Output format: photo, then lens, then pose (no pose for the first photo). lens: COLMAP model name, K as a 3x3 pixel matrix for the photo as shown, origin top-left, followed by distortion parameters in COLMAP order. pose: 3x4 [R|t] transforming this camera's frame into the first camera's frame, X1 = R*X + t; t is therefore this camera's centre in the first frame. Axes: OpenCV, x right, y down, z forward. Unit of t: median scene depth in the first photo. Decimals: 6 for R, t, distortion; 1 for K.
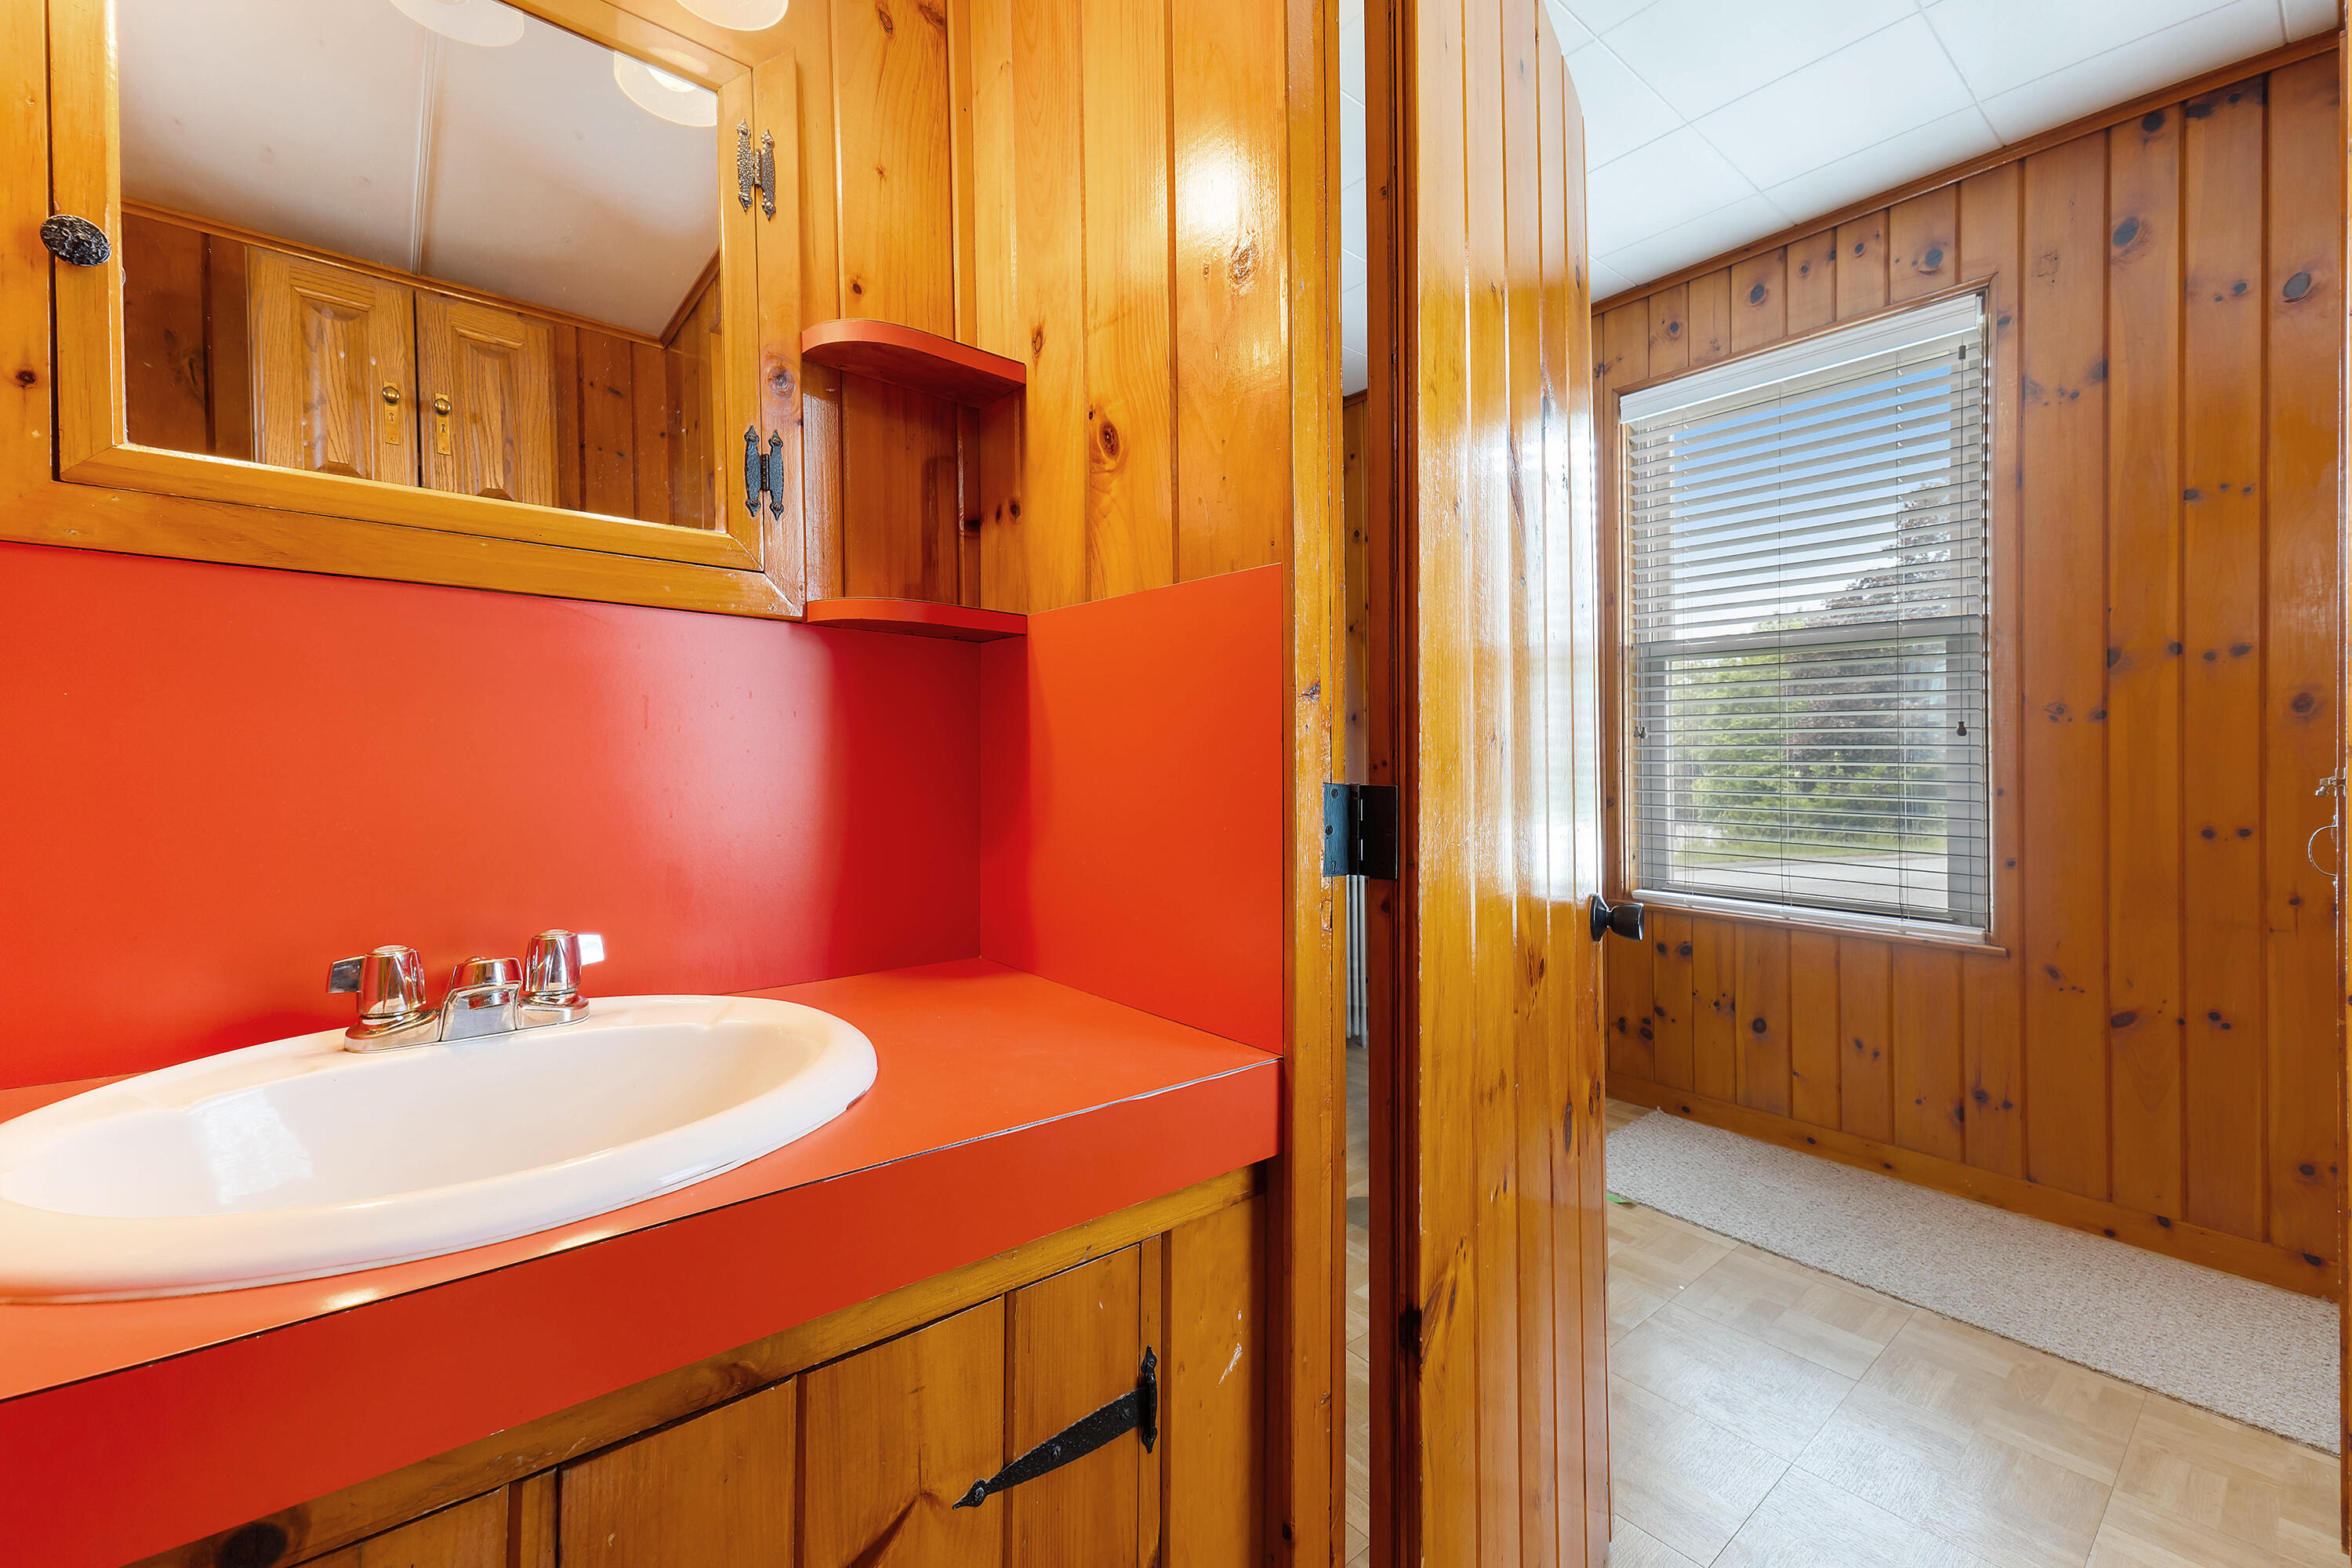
lens RADIAL K [[979.9, 0, 1167.5], [0, 979.9, 782.0], [0, 0, 1]] dist [0.032082, -0.005915]
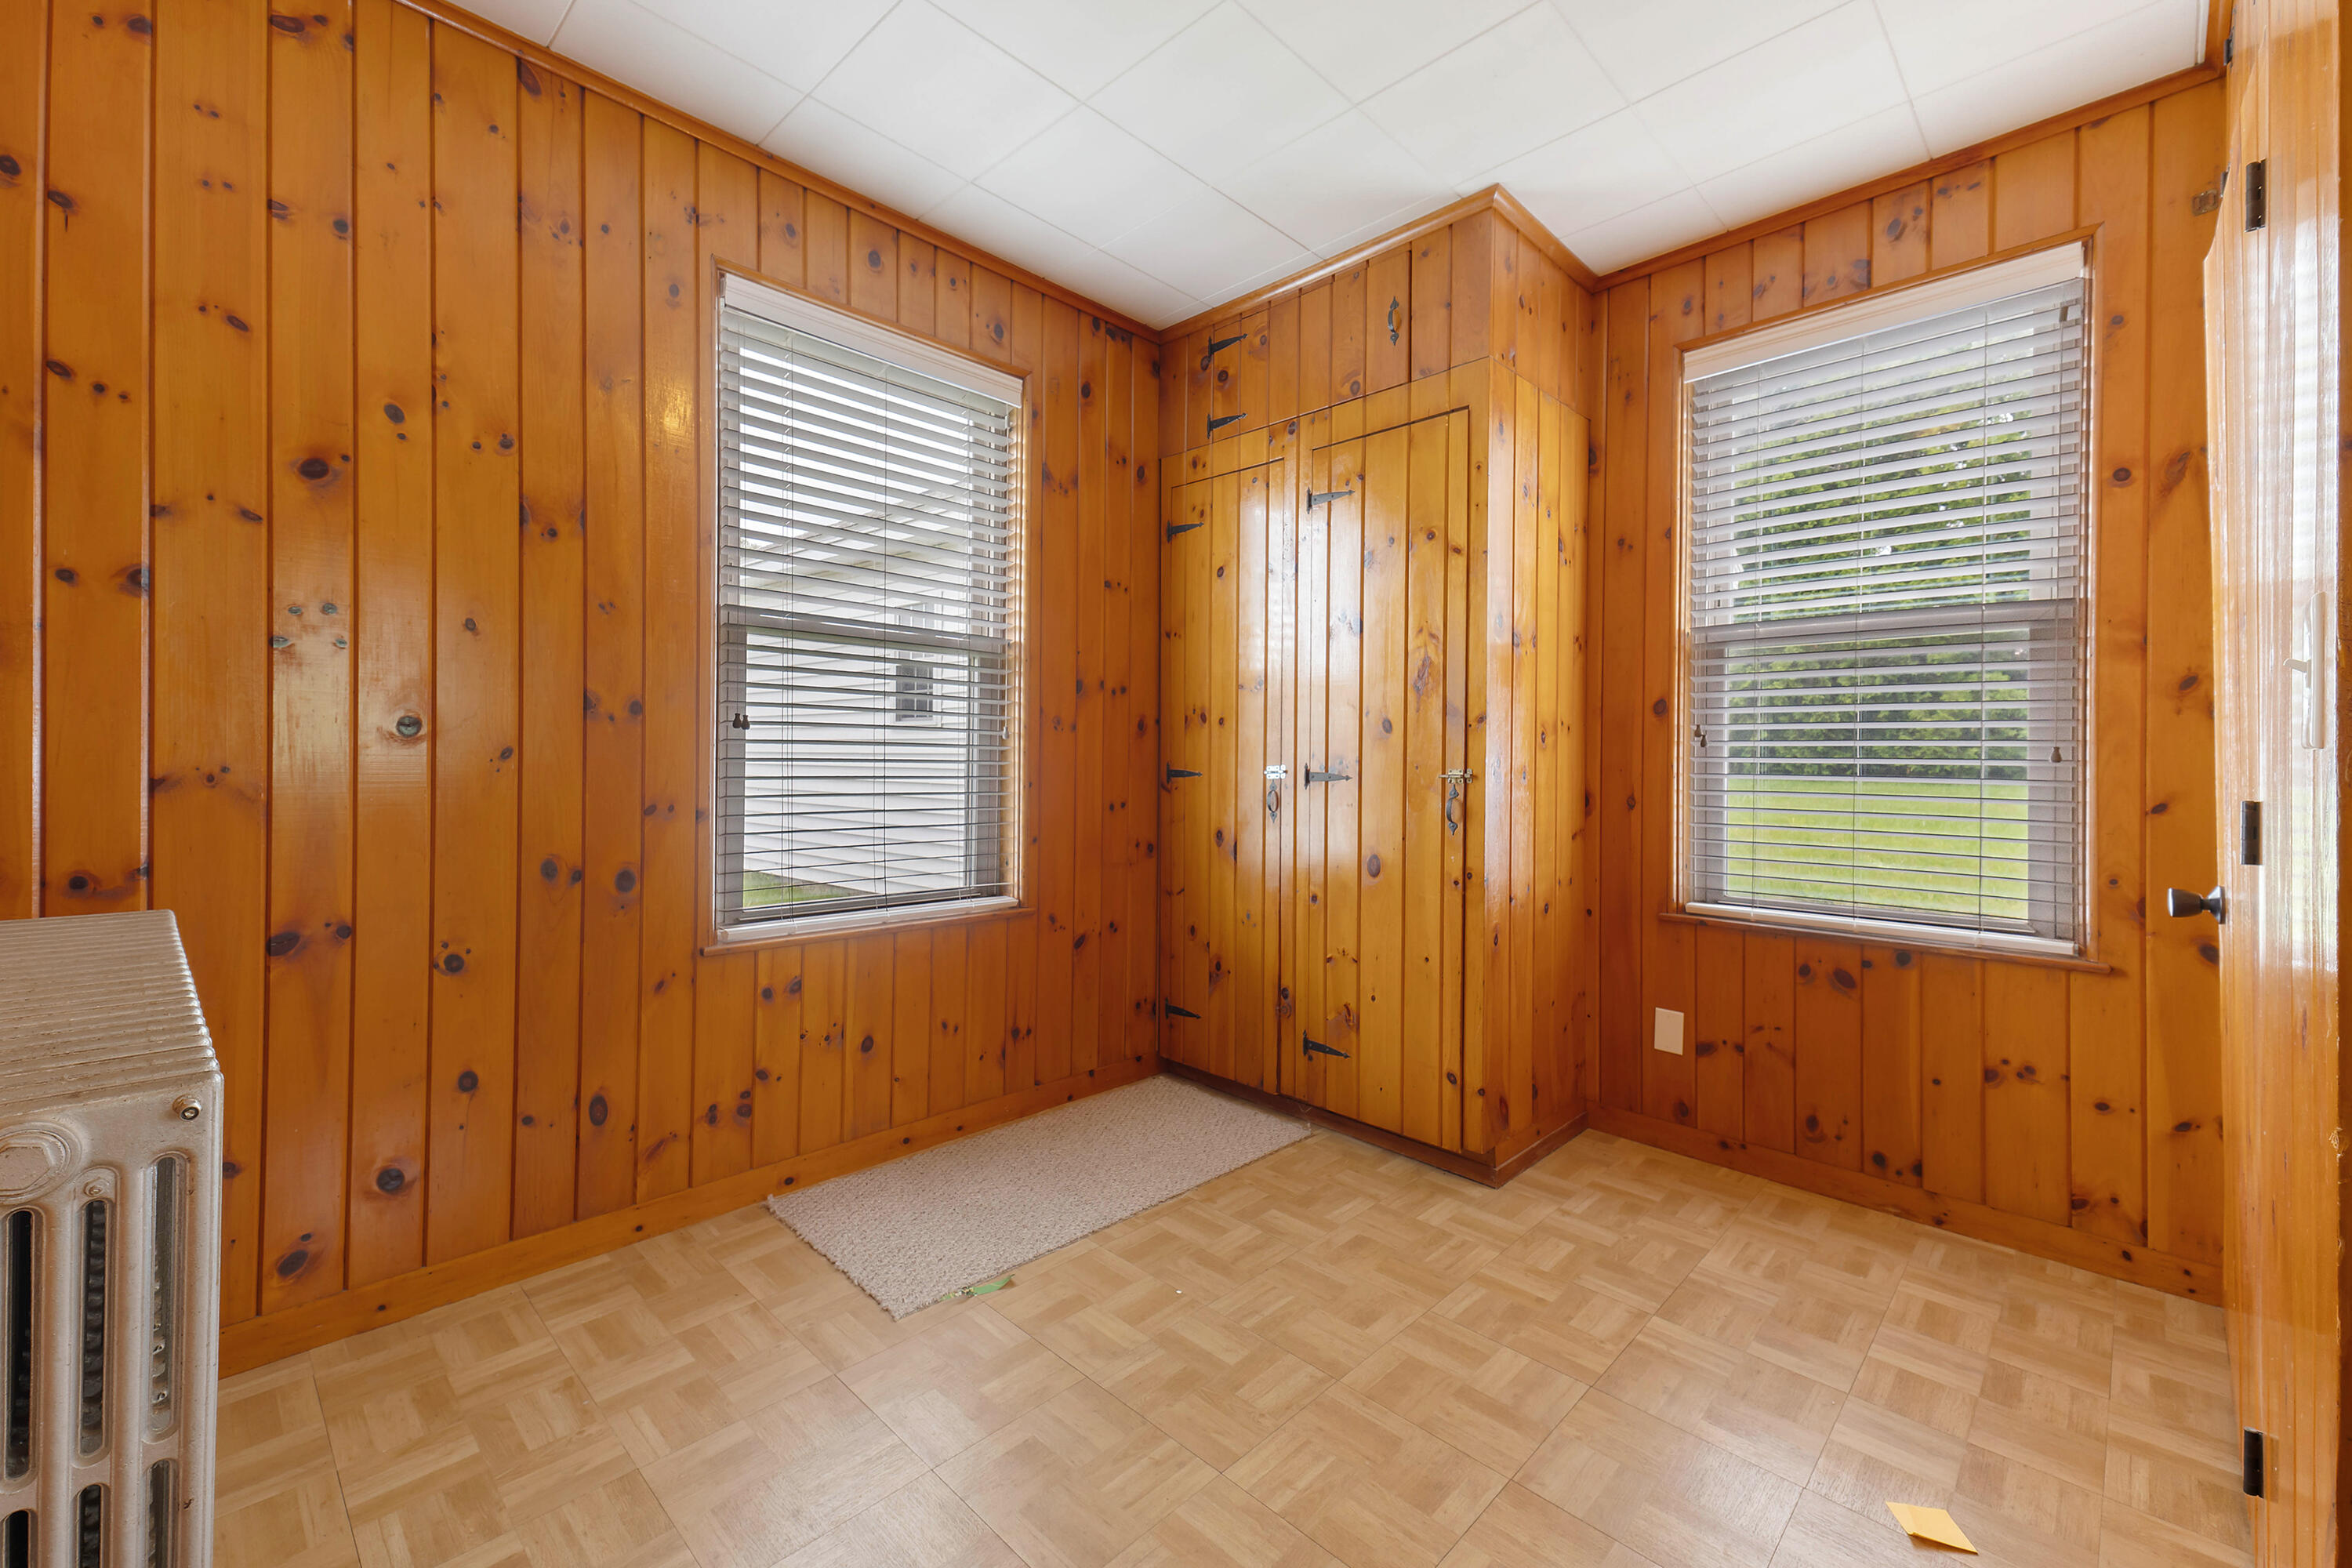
lens RADIAL K [[979.9, 0, 1166.5], [0, 979.9, 755.2], [0, 0, 1]] dist [0.032082, -0.005915]
pose [[-0.109509, 0.001096, 0.993985, -0.370297], [0.016548, 0.999863, 0.000720, -0.022332], [-0.993848, 0.016527, -0.109512, 0.861655]]
